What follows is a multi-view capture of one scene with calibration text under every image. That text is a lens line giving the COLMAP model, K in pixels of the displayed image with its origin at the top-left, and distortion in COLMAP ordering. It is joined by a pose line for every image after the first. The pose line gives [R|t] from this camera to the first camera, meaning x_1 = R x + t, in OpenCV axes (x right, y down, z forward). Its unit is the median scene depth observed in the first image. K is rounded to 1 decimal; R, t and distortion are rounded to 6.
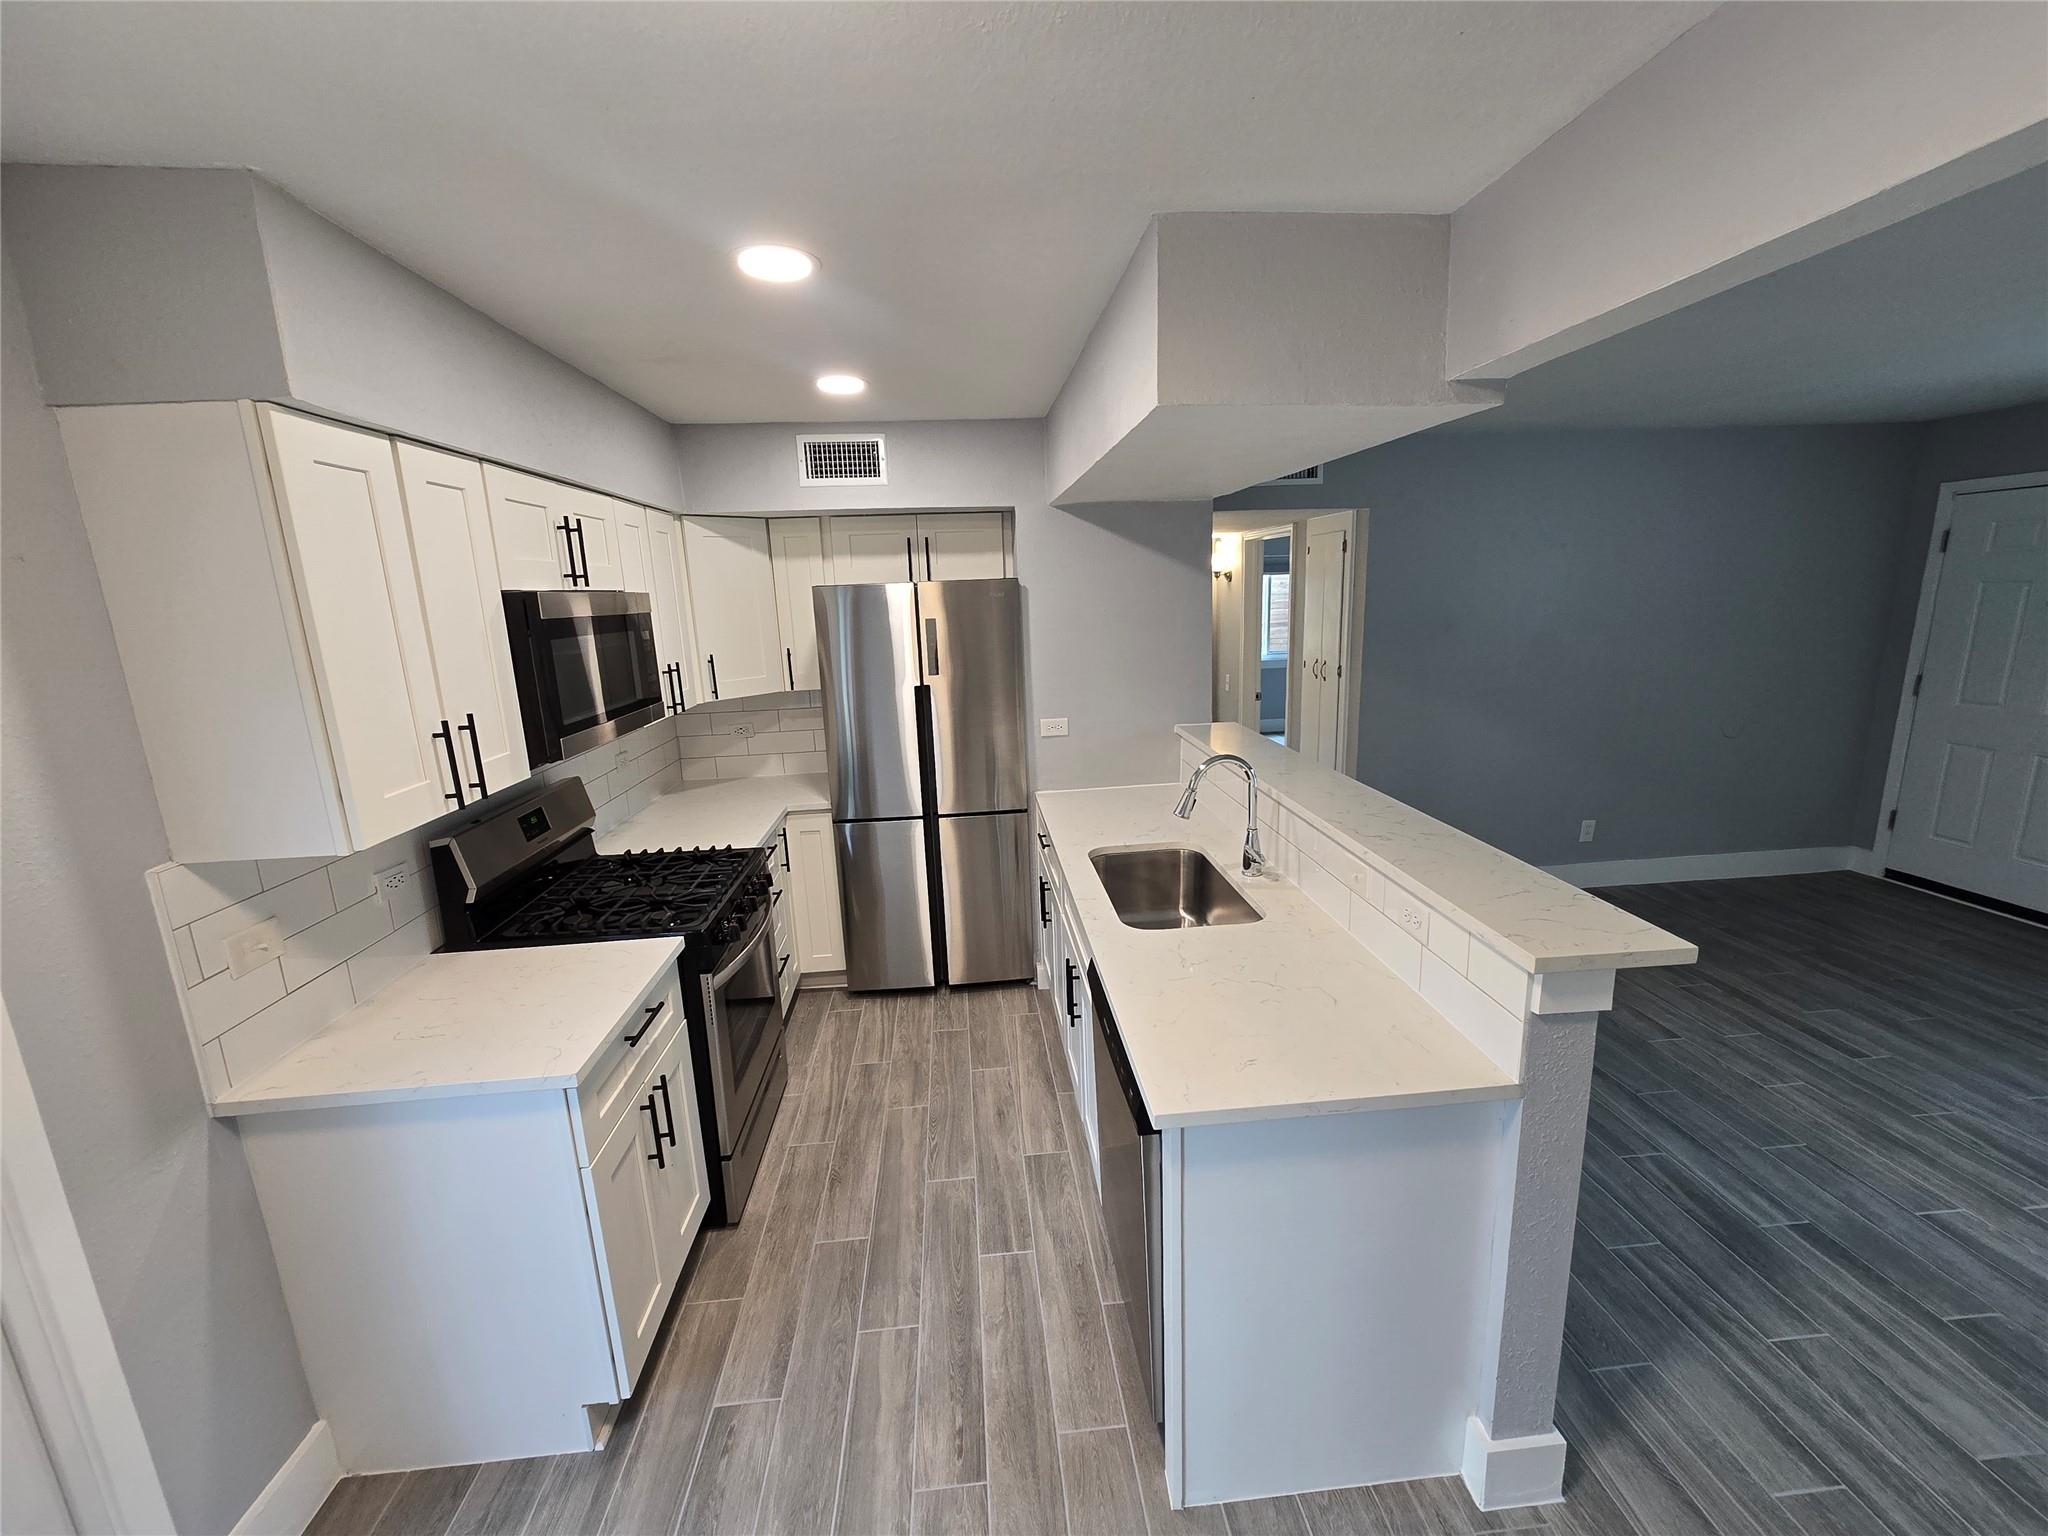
lens RADIAL K [[831.0, 0, 1024.0], [0, 831.0, 768.0], [0, 0, 1]] dist [-0.001132, 0.000165]
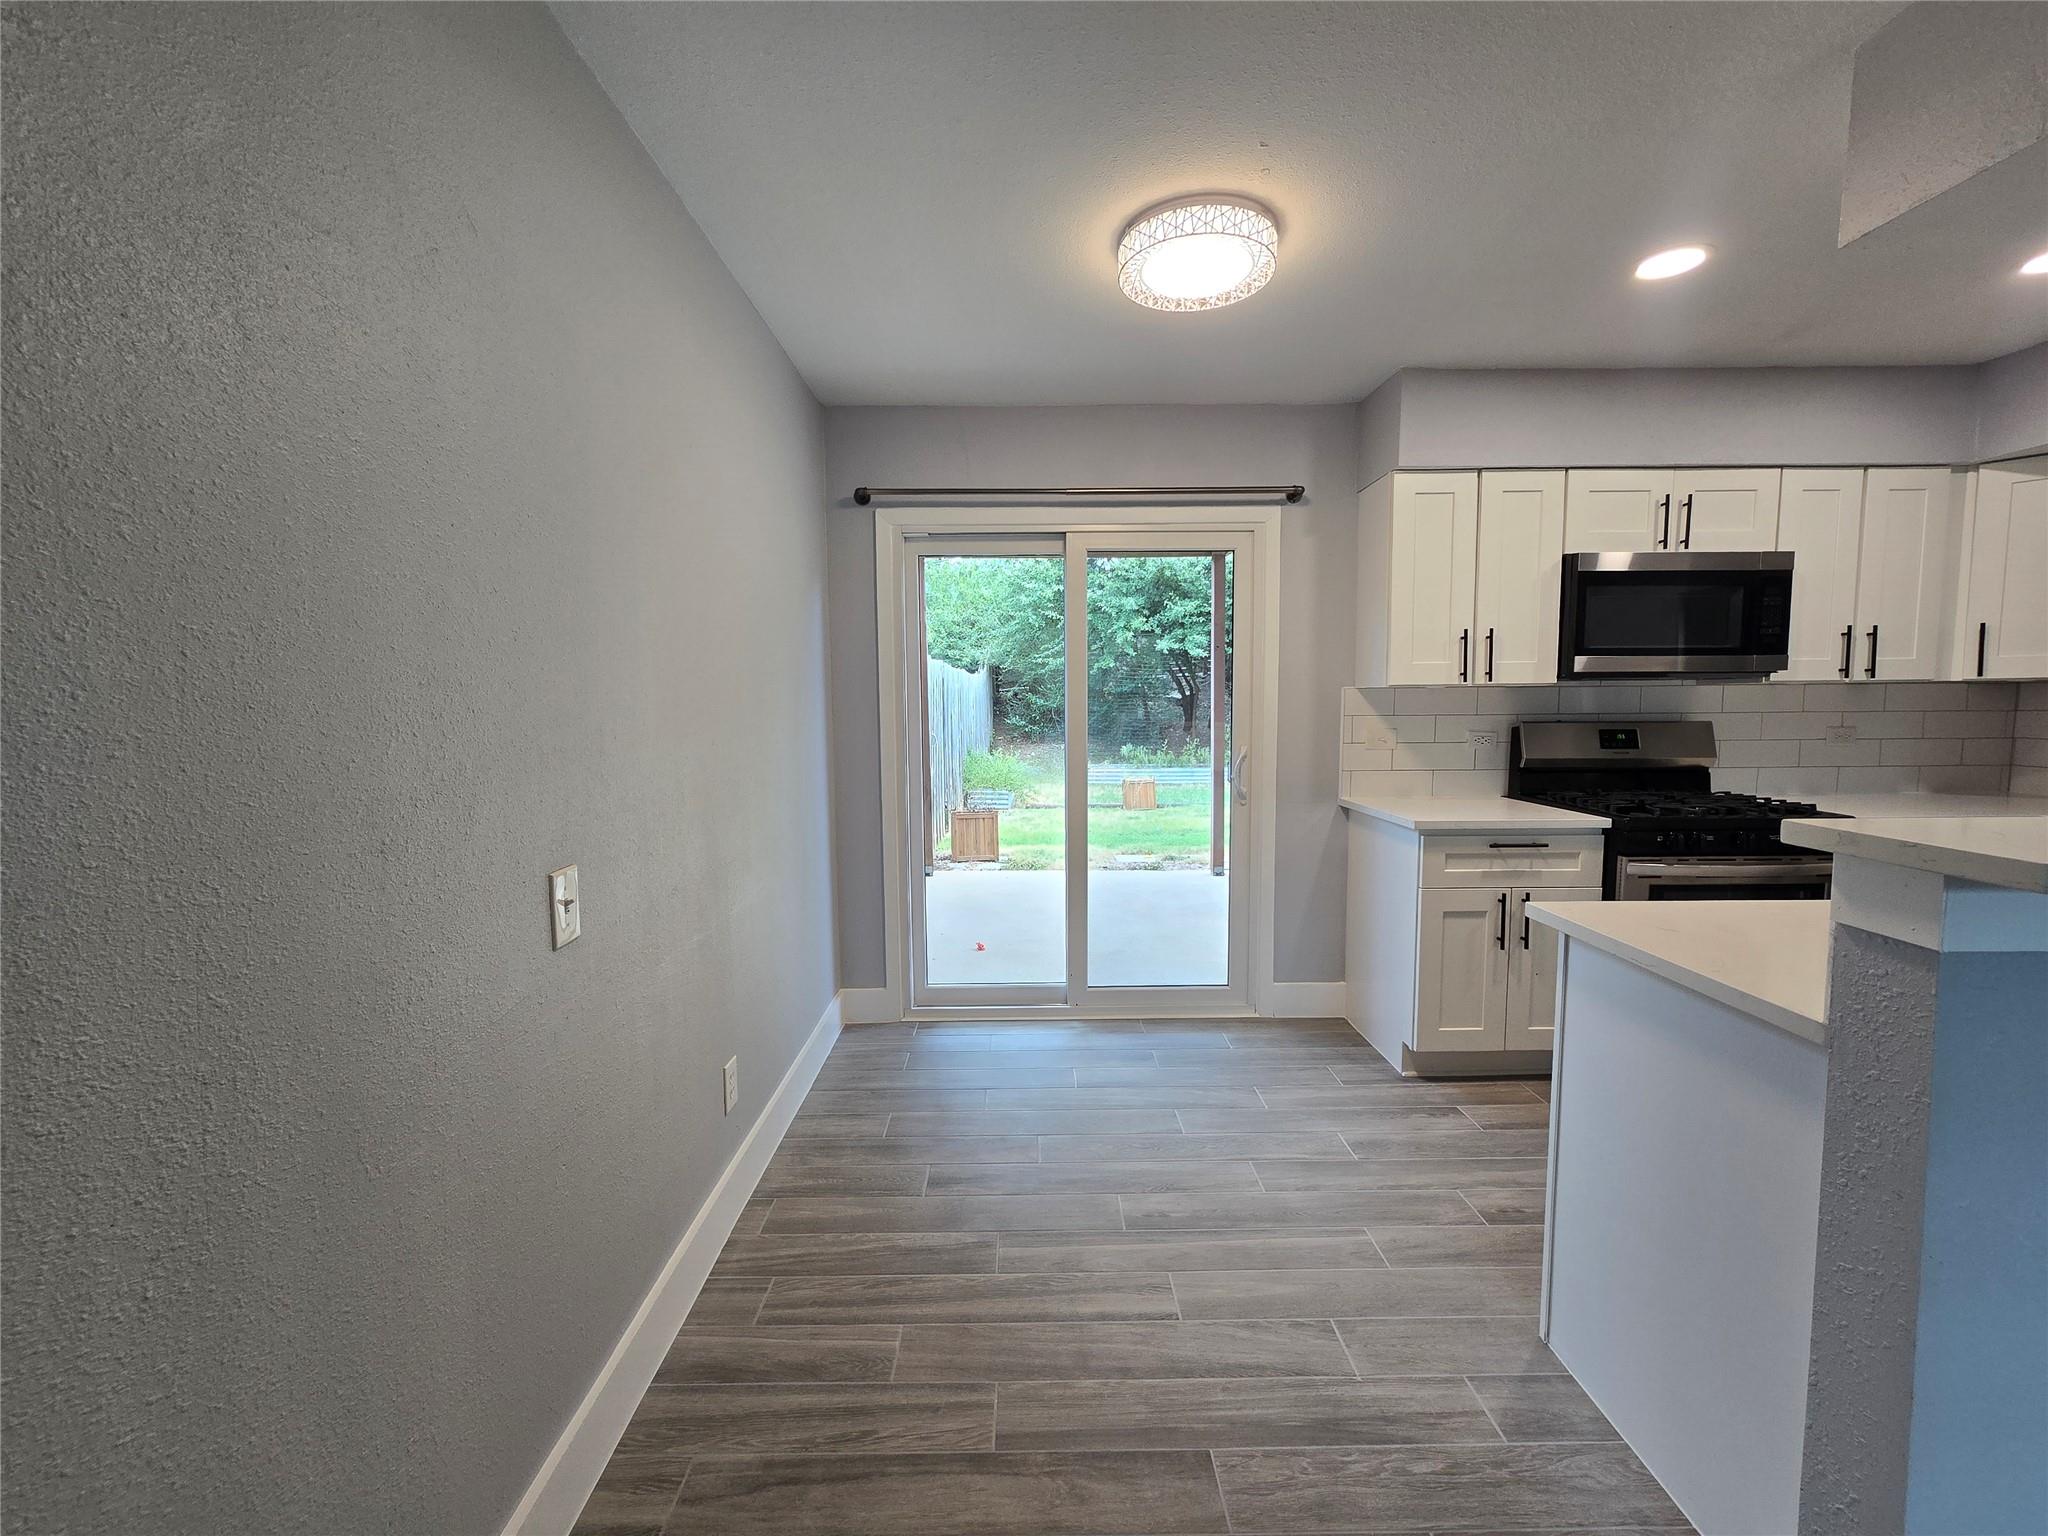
lens RADIAL K [[841.7, 0, 1031.9], [0, 841.7, 768.6], [0, 0, 1]] dist [-0.002089, 0.000366]
pose [[-0.072454, 0.122904, -0.989770, 0.594386], [-0.195053, 0.971470, 0.134910, 0.086197], [0.978113, 0.202832, -0.046414, 0.133680]]
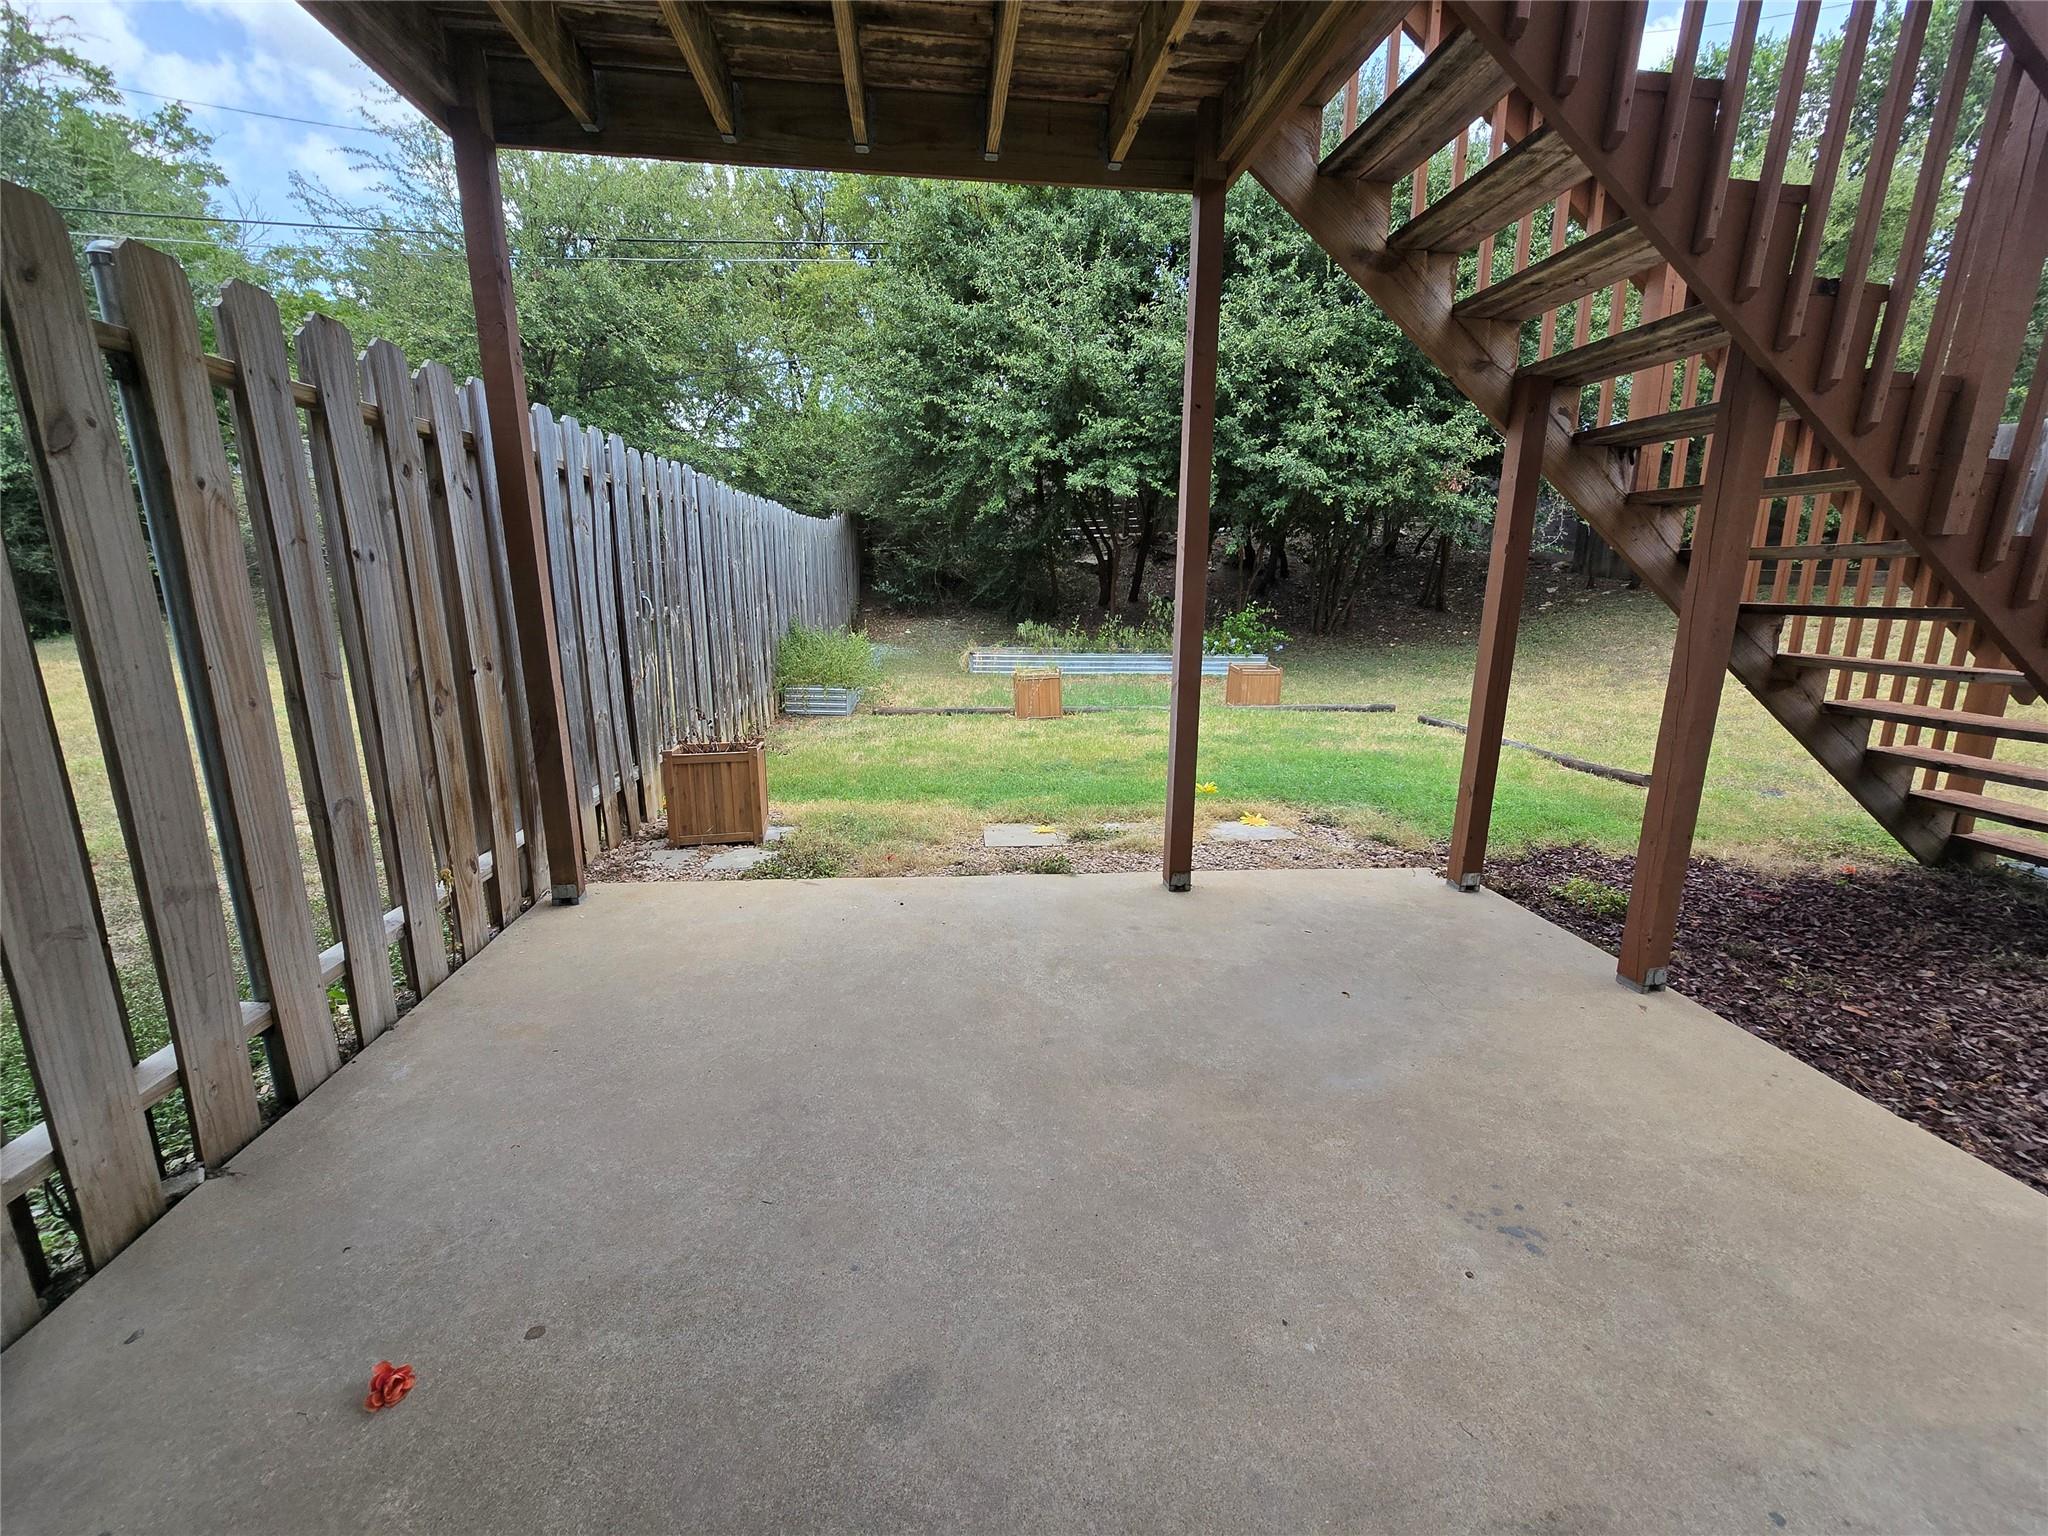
lens RADIAL K [[841.7, 0, 1031.9], [0, 841.7, 768.6], [0, 0, 1]] dist [-0.002089, 0.000366]
pose [[0.031501, 0.265972, -0.963466, -0.484499], [-0.217997, 0.942566, 0.253075, 0.165821], [0.975441, 0.202061, 0.087673, 0.241016]]
